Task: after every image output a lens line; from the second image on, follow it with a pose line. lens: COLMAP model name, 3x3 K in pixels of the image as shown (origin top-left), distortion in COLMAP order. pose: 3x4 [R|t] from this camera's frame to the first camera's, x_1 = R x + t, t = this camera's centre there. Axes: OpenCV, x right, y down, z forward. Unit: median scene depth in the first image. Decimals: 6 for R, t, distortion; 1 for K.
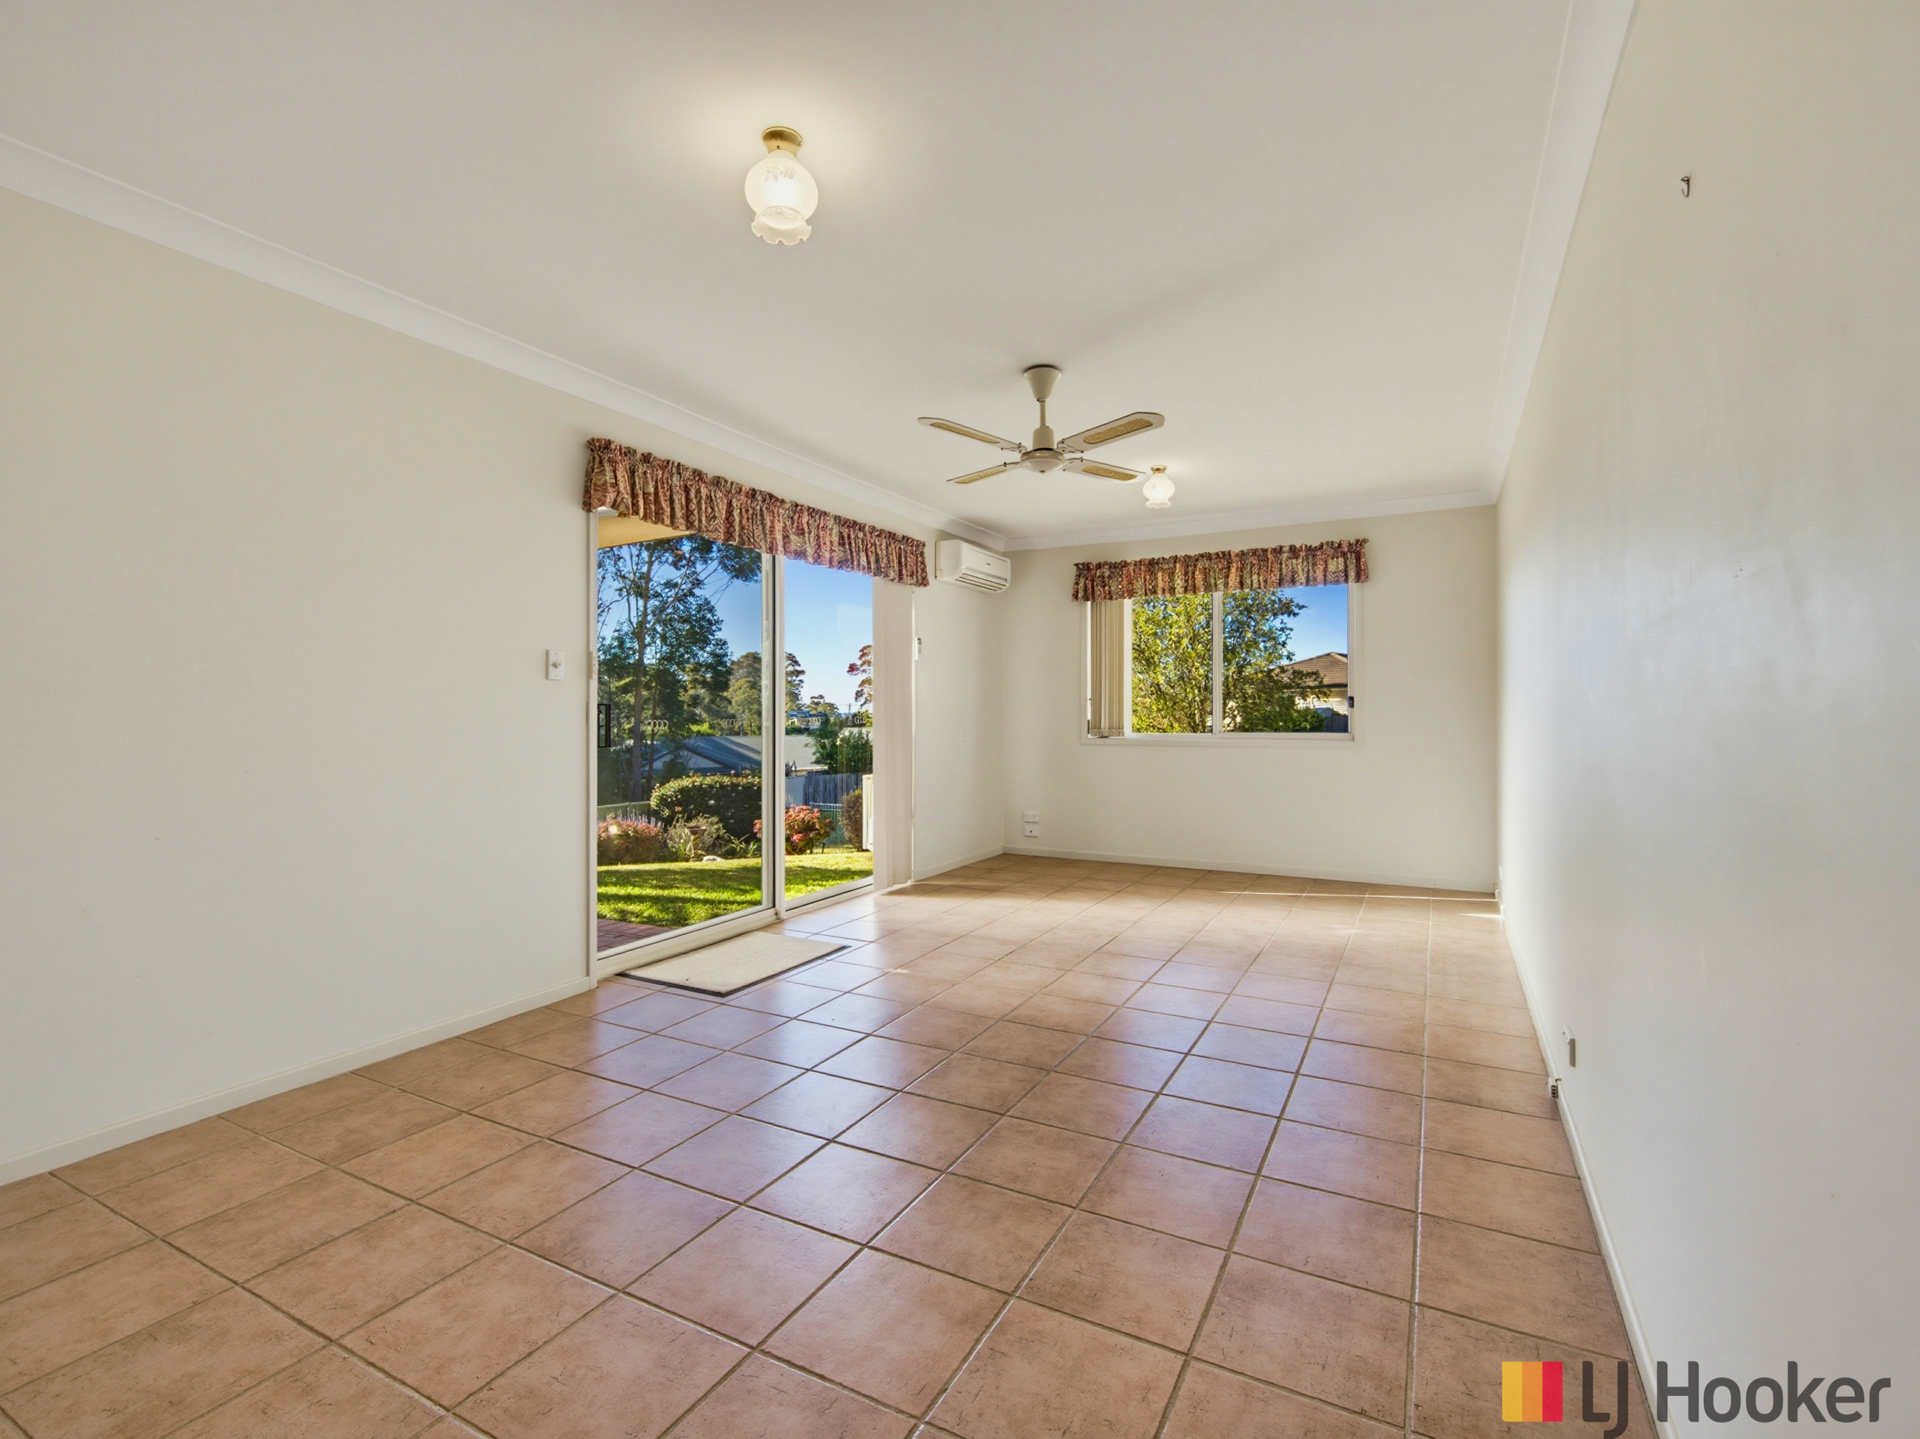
lens RADIAL K [[823.2, 0, 960.7], [0, 823.2, 706.6], [0, 0, 1]] dist [0.001211, 0.000102]
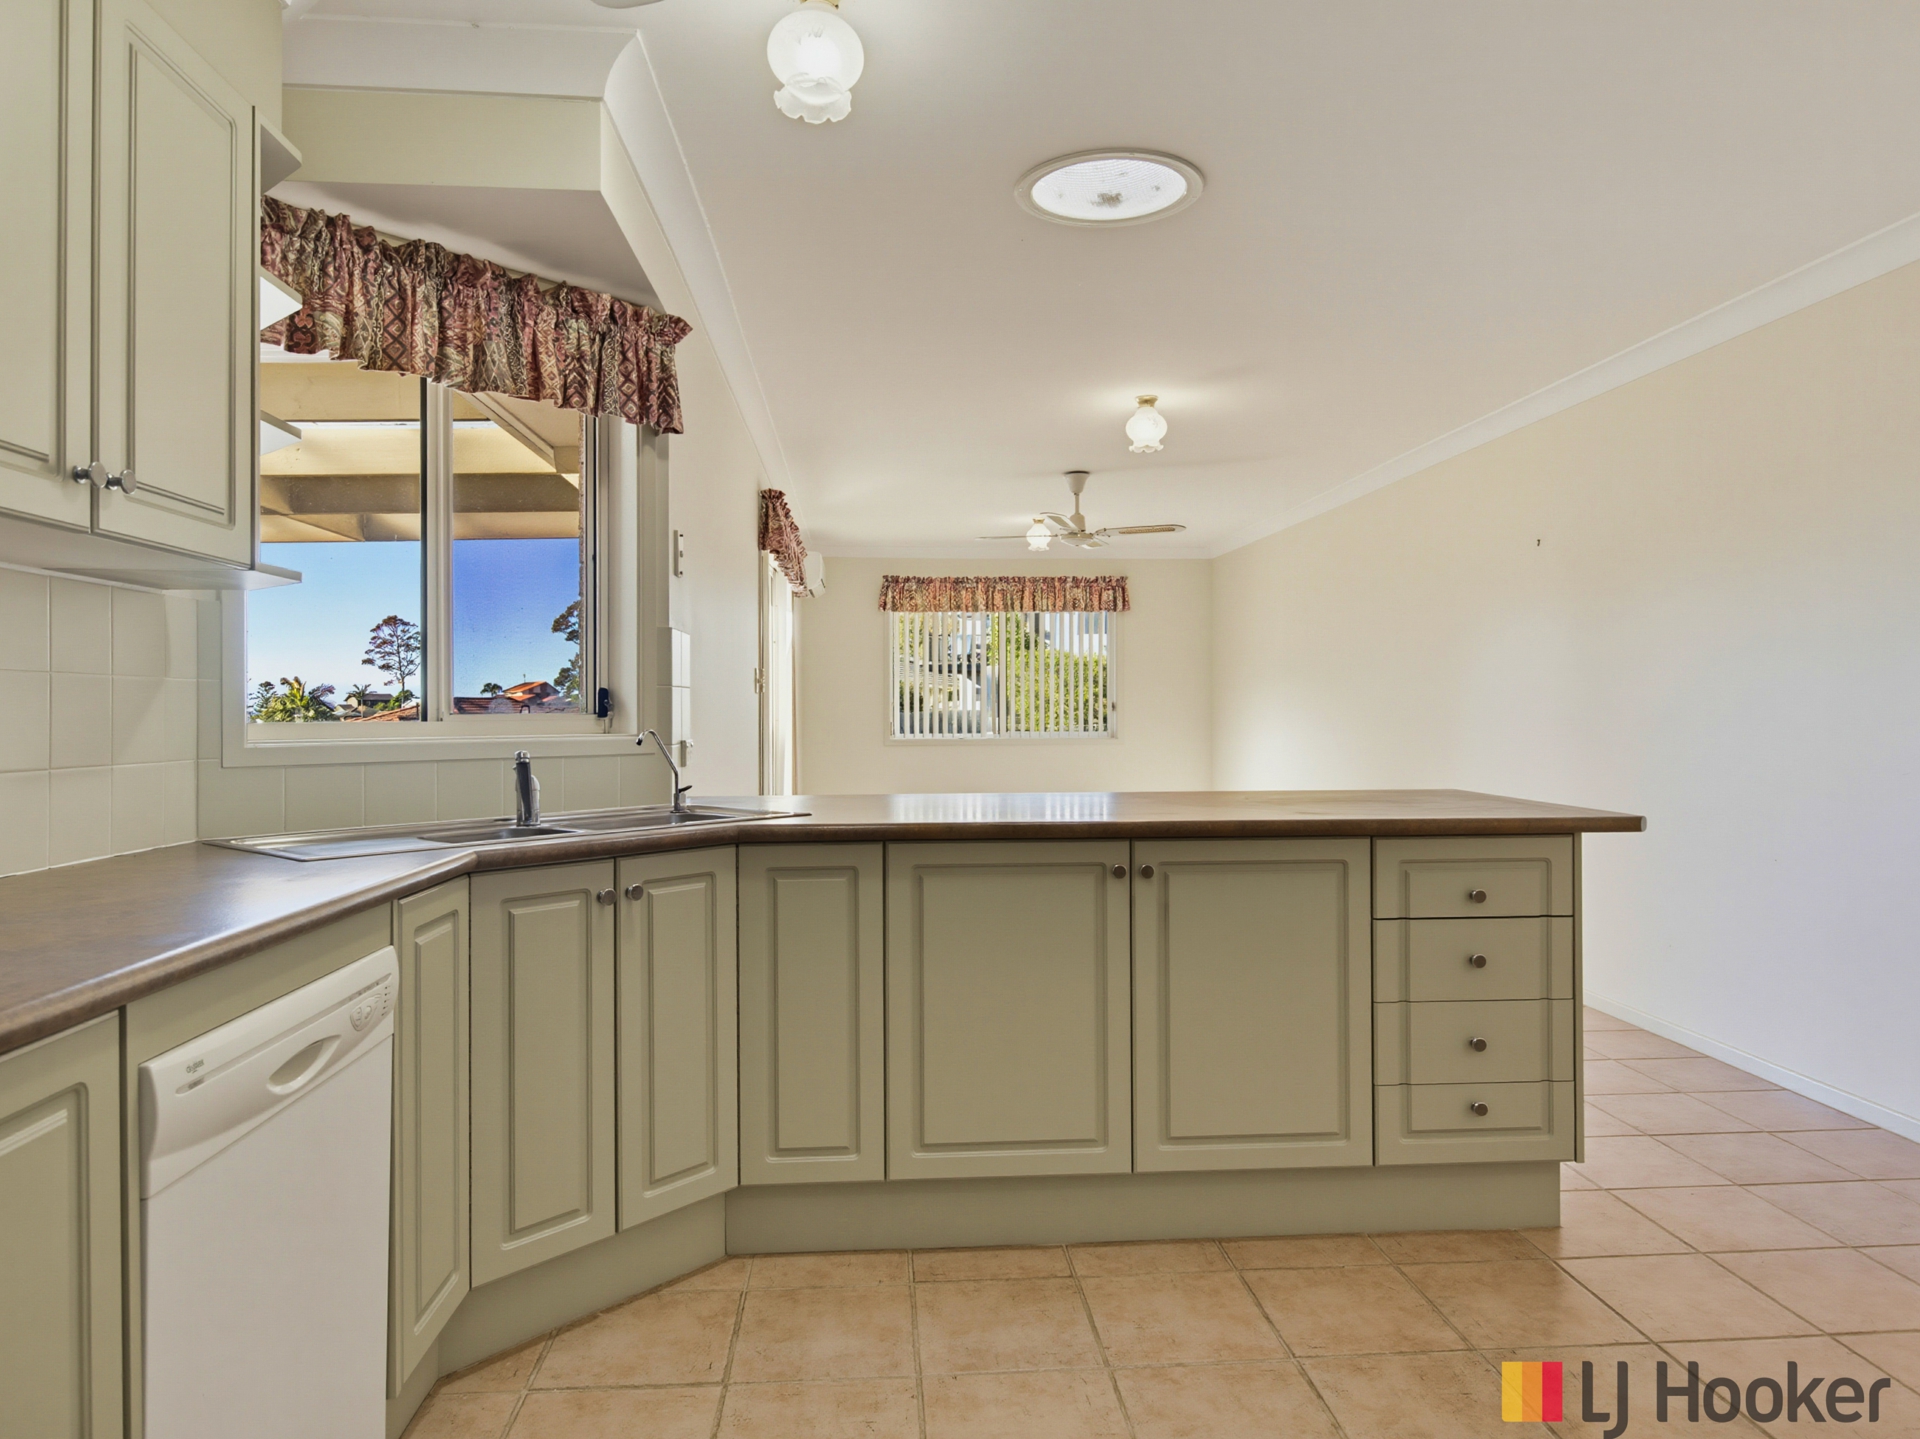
lens RADIAL K [[1136.2, 0, 960.6], [0, 1136.2, 714.1], [0, 0, 1]] dist [0.005841, -0.001375]
pose [[0.834688, -0.008893, 0.550651, -0.635662], [0.007773, 0.999960, 0.004366, -0.003721], [-0.550668, 0.000636, 0.834724, -0.286076]]
